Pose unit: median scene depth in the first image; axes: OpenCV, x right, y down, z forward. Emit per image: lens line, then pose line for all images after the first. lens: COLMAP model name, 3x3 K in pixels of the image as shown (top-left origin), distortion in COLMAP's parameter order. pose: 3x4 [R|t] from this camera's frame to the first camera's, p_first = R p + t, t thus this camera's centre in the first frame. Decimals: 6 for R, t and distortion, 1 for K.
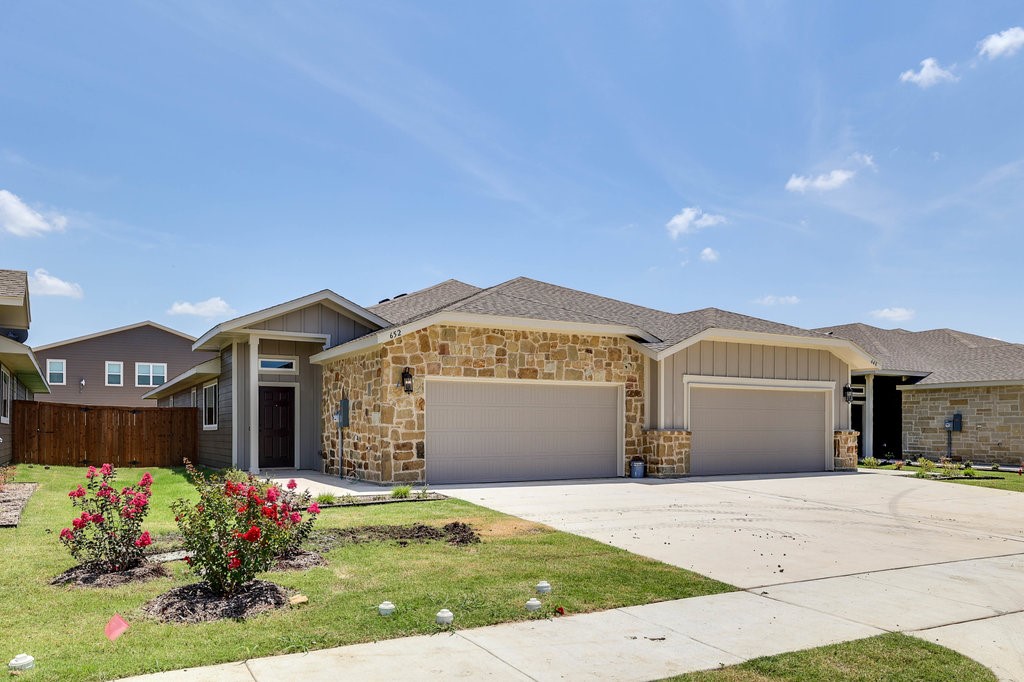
lens RADIAL K [[765.8, 0, 478.9], [0, 765.8, 342.7], [0, 0, 1]] dist [-0.002689, -0.000650]
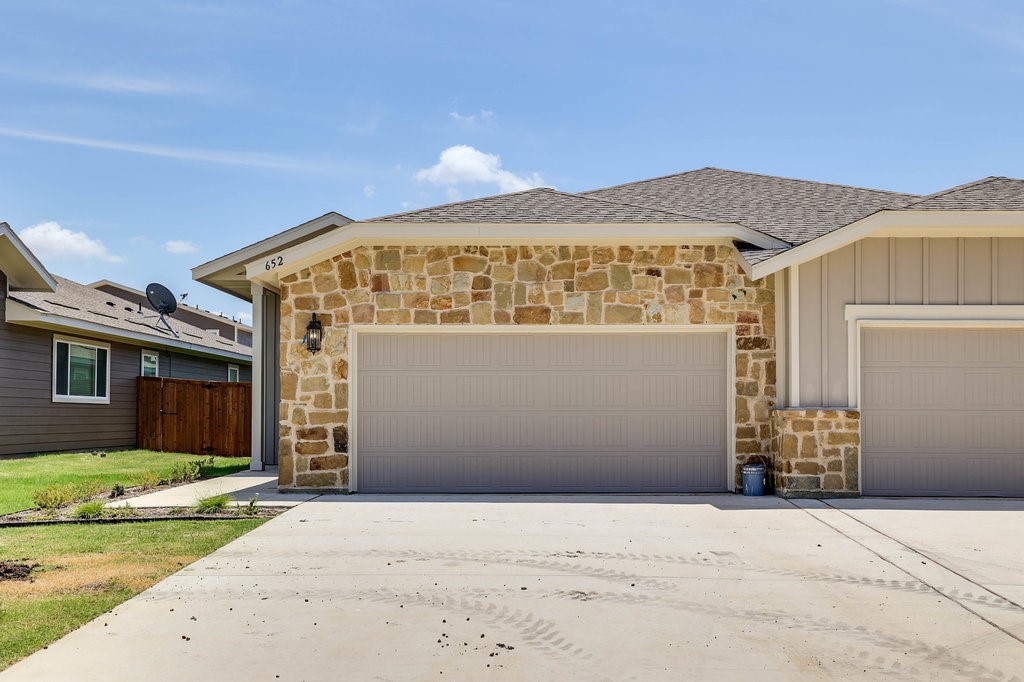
lens RADIAL K [[969.3, 0, 513.9], [0, 969.3, 308.5], [0, 0, 1]] dist [0.010962, 0.002940]
pose [[0.880953, -0.050448, -0.470507, 0.407380], [0.053042, 0.998562, -0.007754, 0.039599], [0.470222, -0.018125, 0.882362, 0.313671]]
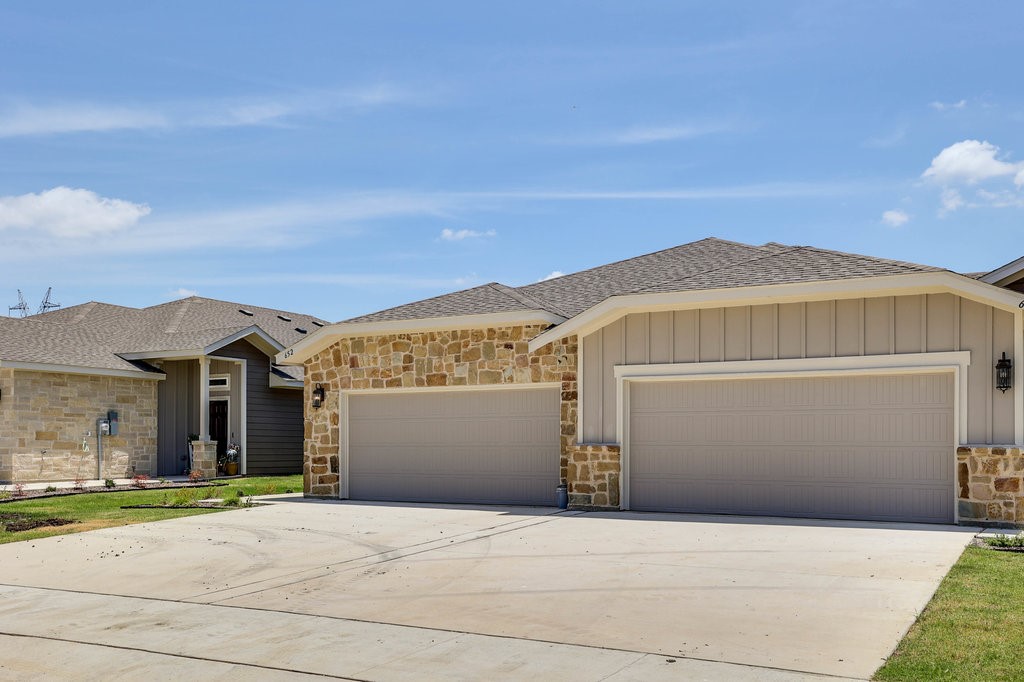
lens RADIAL K [[950.2, 0, 512.0], [0, 950.2, 341.0], [0, 0, 1]] dist [0.012871, 0.007314]
pose [[0.542918, -0.091100, -0.834830, 1.012243], [0.094823, 0.994391, -0.046846, 0.054387], [0.834415, -0.053728, 0.548512, 0.472095]]
